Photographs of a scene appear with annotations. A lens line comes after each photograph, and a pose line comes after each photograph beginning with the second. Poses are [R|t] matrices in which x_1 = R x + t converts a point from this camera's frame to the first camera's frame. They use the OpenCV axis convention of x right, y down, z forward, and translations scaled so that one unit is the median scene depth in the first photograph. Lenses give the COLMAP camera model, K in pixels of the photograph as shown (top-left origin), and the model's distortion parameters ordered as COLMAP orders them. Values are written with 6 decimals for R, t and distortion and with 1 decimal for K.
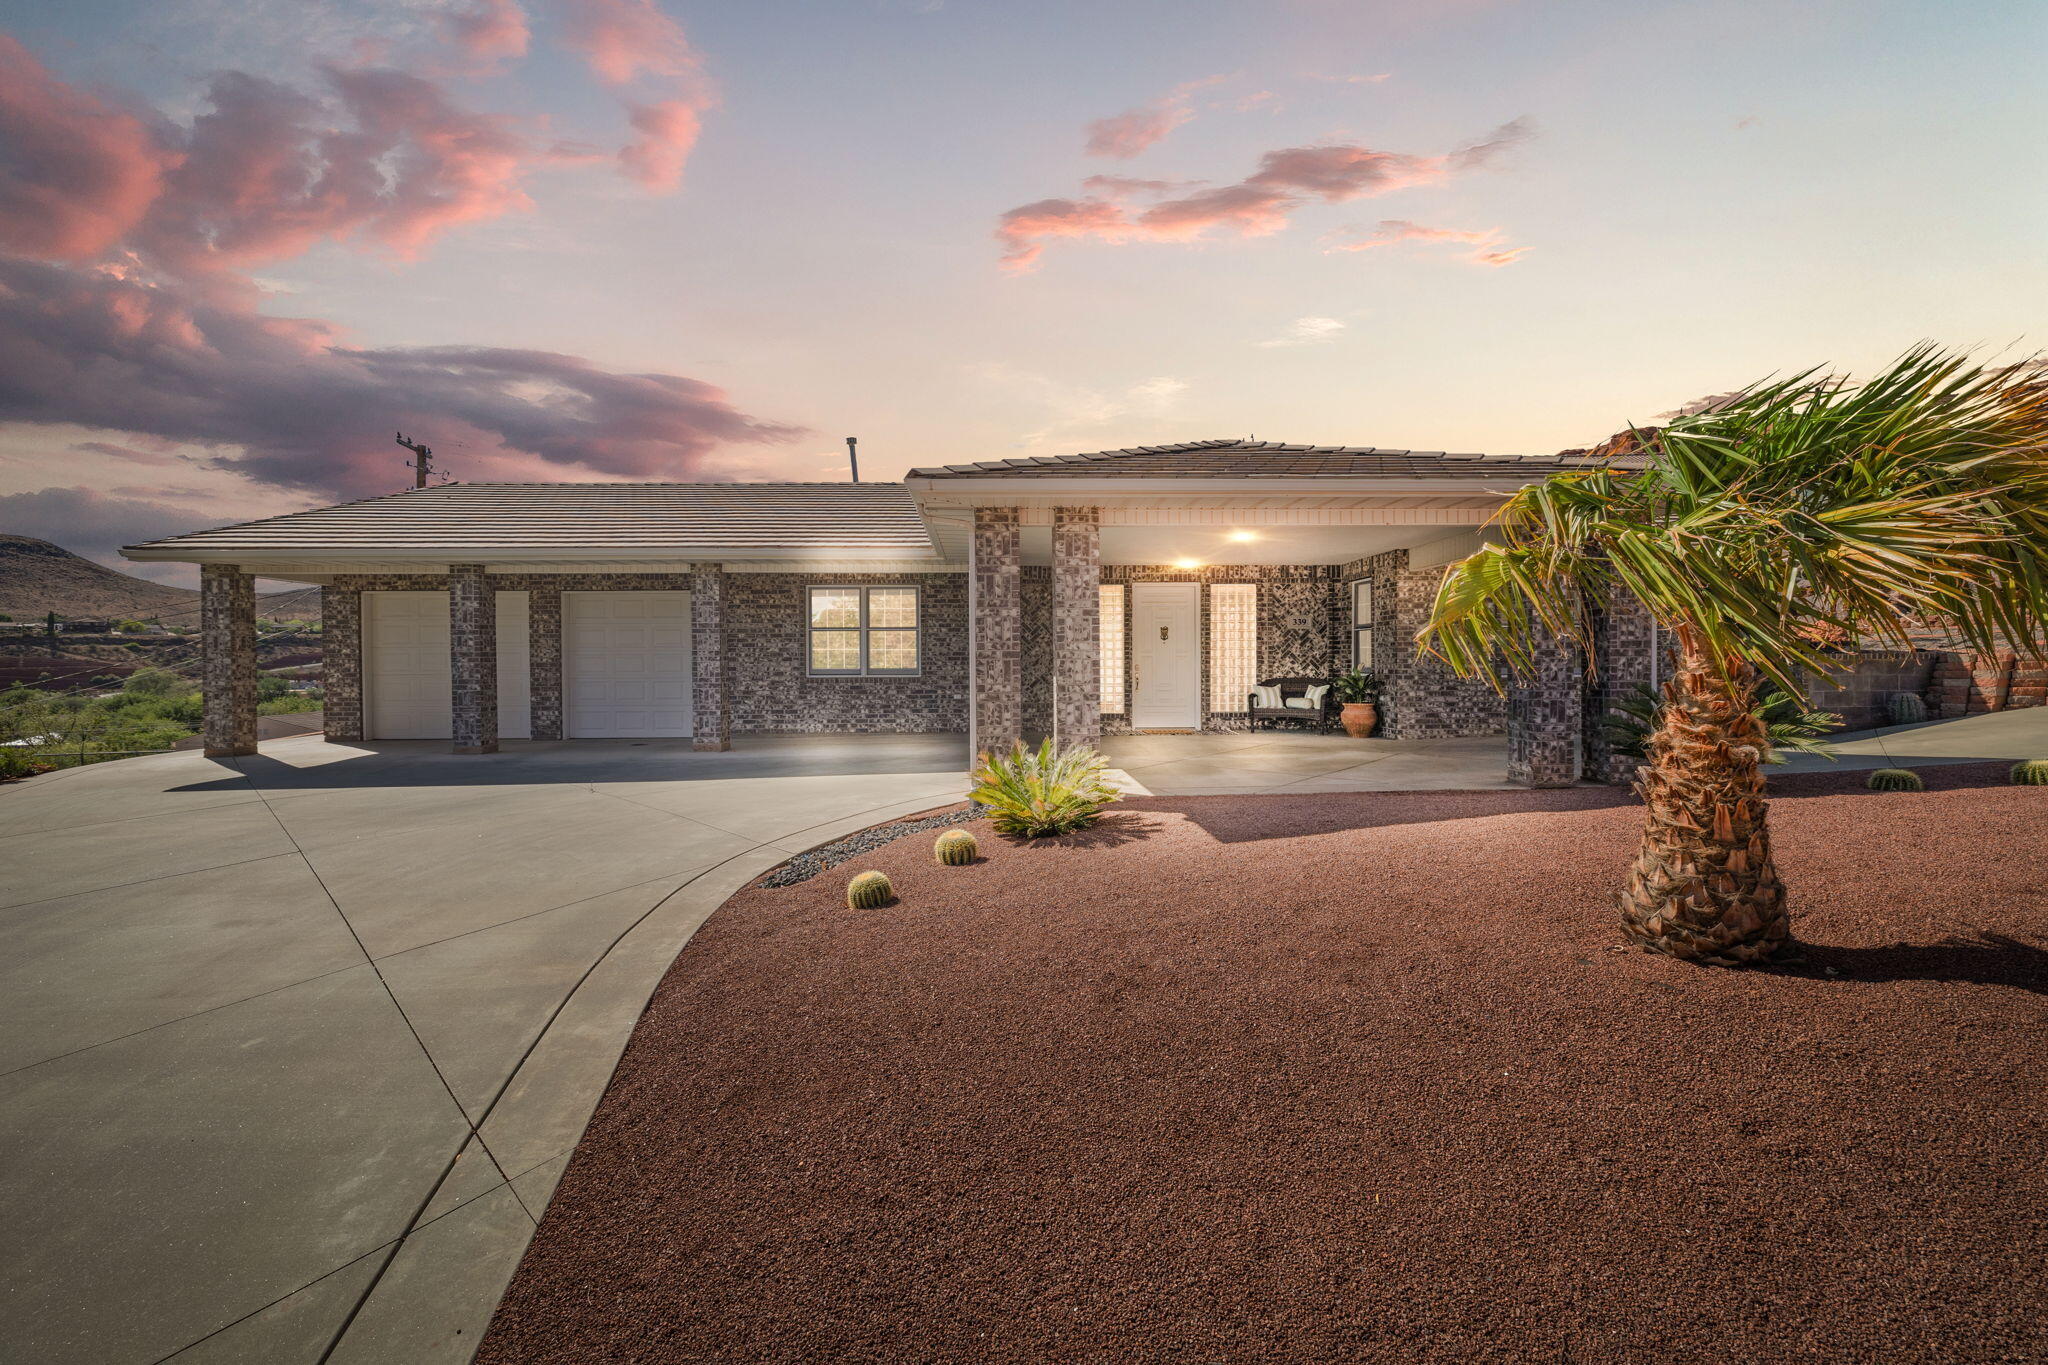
lens RADIAL K [[854.5, 0, 1013.5], [0, 854.5, 669.6], [0, 0, 1]] dist [0.000409, 0.000512]
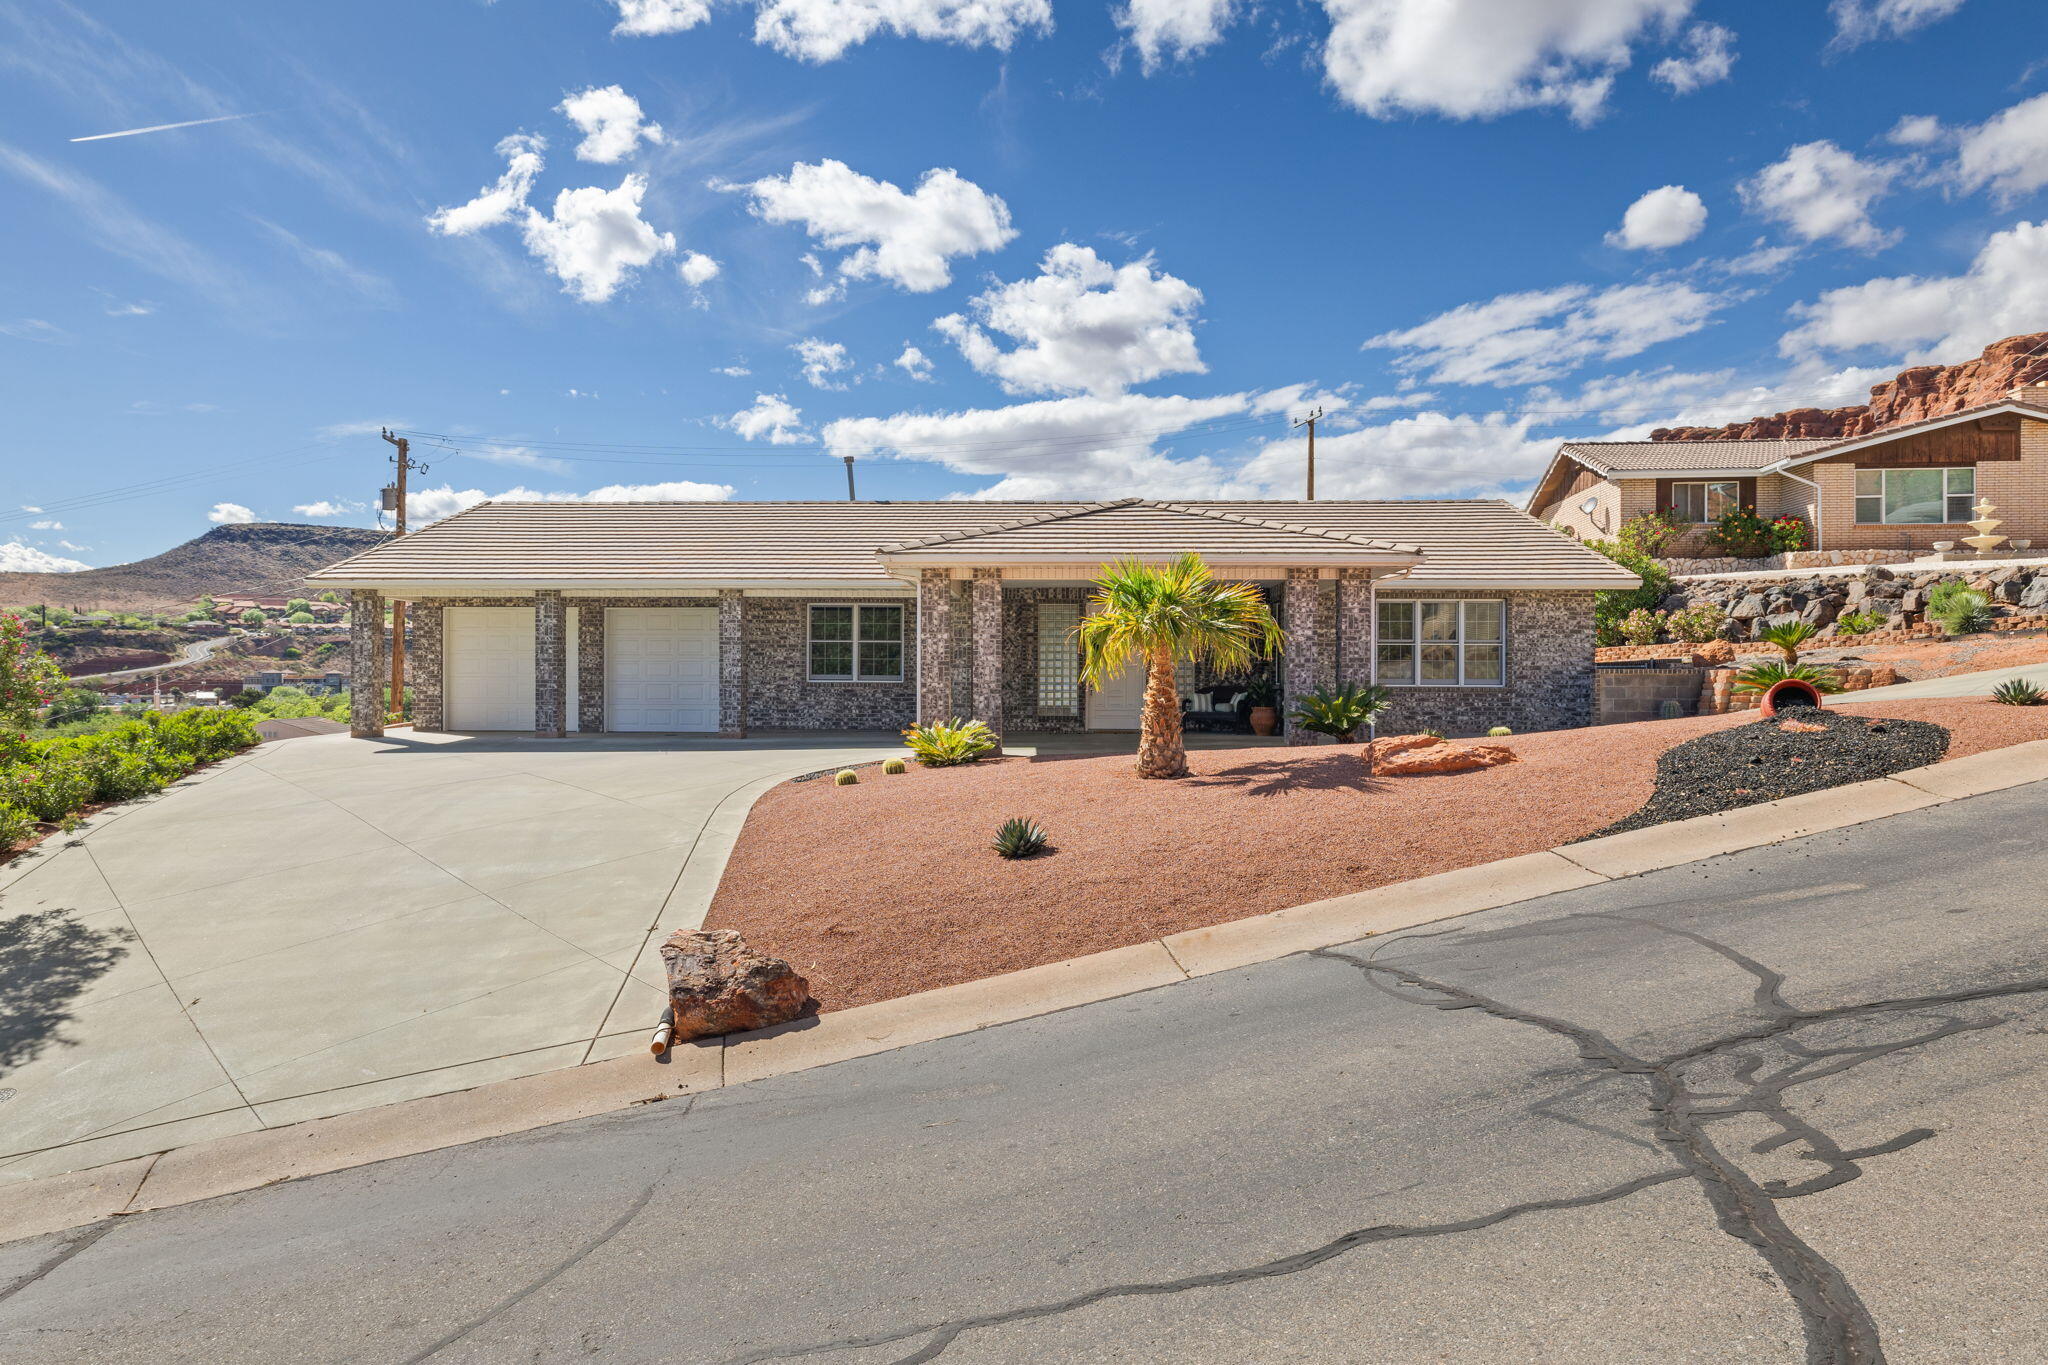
lens RADIAL K [[1241.2, 0, 1024.0], [0, 1241.2, 682.5], [0, 0, 1]] dist [-0.024947, 0.000144]
pose [[0.998626, 0.009349, -0.051562, 0.160952], [-0.009556, 0.999947, -0.003759, 0.015028], [0.051524, 0.004246, 0.998663, -0.768578]]
